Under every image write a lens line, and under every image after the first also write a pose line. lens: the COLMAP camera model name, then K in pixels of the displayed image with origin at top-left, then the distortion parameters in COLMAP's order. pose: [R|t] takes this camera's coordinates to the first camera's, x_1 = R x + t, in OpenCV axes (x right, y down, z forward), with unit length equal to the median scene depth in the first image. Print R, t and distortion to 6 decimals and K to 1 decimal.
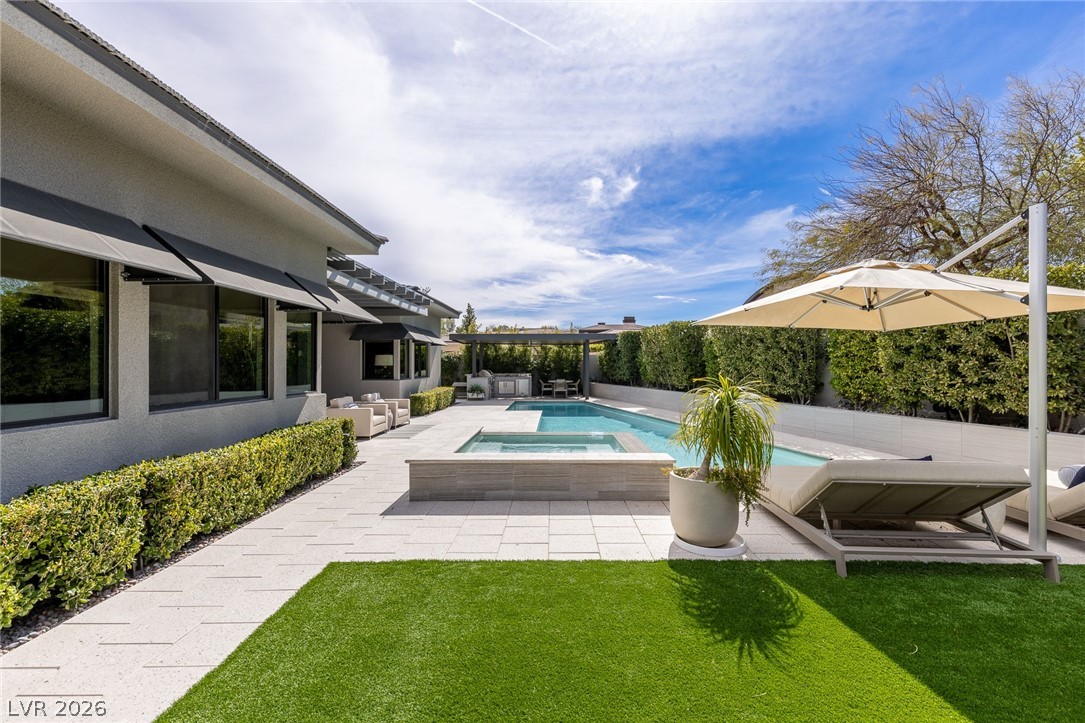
lens RADIAL K [[490.1, 0, 552.8], [0, 490.1, 356.7], [0, 0, 1]] dist [0.002511, -0.000081]
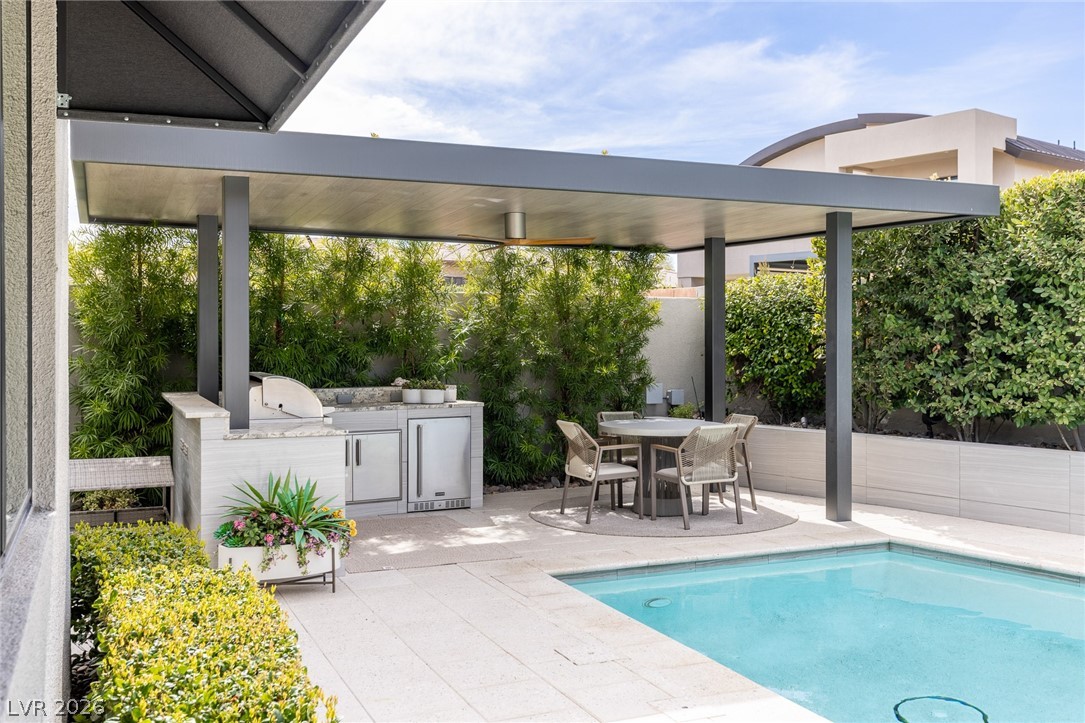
lens RADIAL K [[1058.5, 0, 516.7], [0, 1058.5, 330.0], [0, 0, 1]] dist [-0.011793, 0.012343]
pose [[0.909205, 0.004081, 0.416328, -0.220016], [-0.003080, 0.999991, -0.003076, 0.014091], [-0.416337, 0.001514, 0.909209, 0.665706]]
